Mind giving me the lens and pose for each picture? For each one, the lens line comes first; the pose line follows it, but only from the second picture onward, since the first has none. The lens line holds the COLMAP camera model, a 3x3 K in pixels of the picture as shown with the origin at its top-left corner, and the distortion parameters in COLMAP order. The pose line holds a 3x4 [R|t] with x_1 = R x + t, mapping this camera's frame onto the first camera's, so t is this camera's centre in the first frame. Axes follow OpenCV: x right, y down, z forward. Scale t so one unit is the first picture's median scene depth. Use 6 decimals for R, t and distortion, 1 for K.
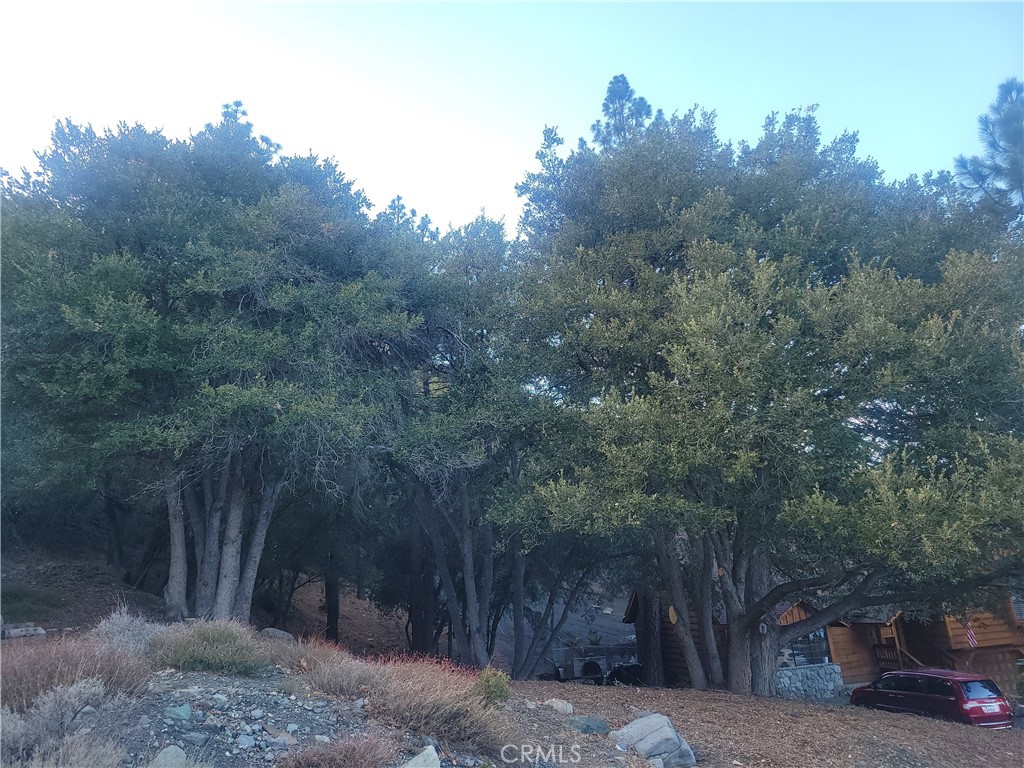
lens RADIAL K [[822.3, 0, 504.1], [0, 822.3, 391.9], [0, 0, 1]] dist [0.062395, -0.042612]
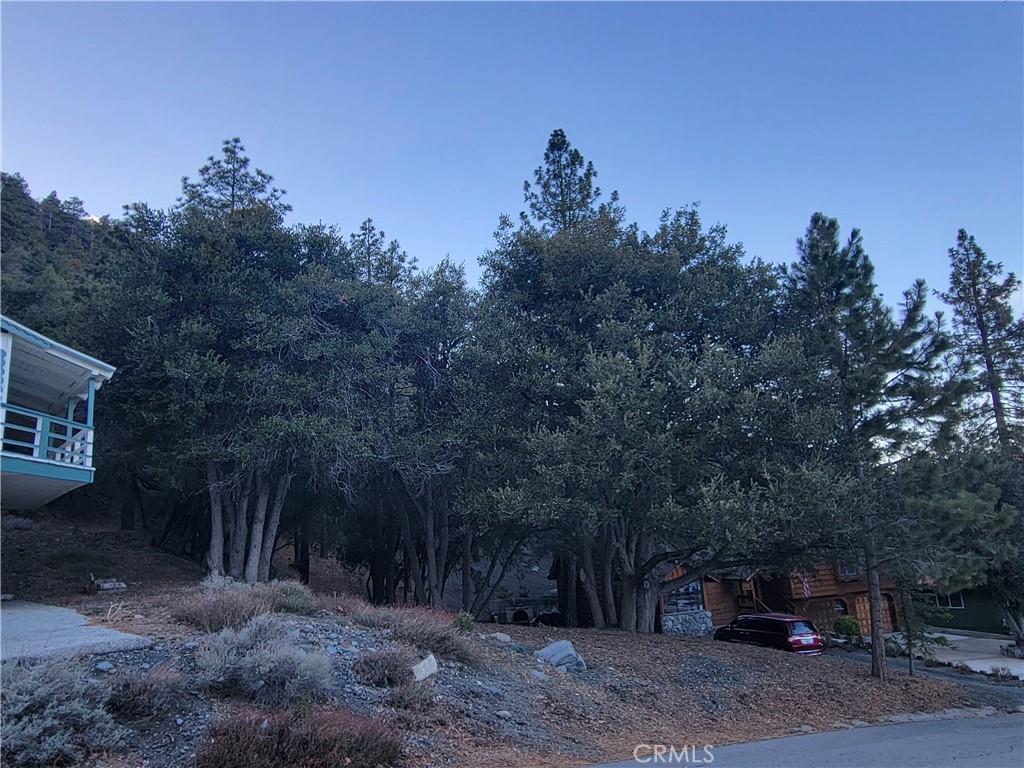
lens RADIAL K [[412.0, 0, 531.6], [0, 412.0, 484.1], [0, 0, 1]] dist [0.001505, 0.000054]
pose [[0.993925, 0.029207, 0.106118, 0.041238], [-0.032204, 0.999126, 0.026645, 0.097130], [-0.105247, -0.029900, 0.993997, 0.317097]]
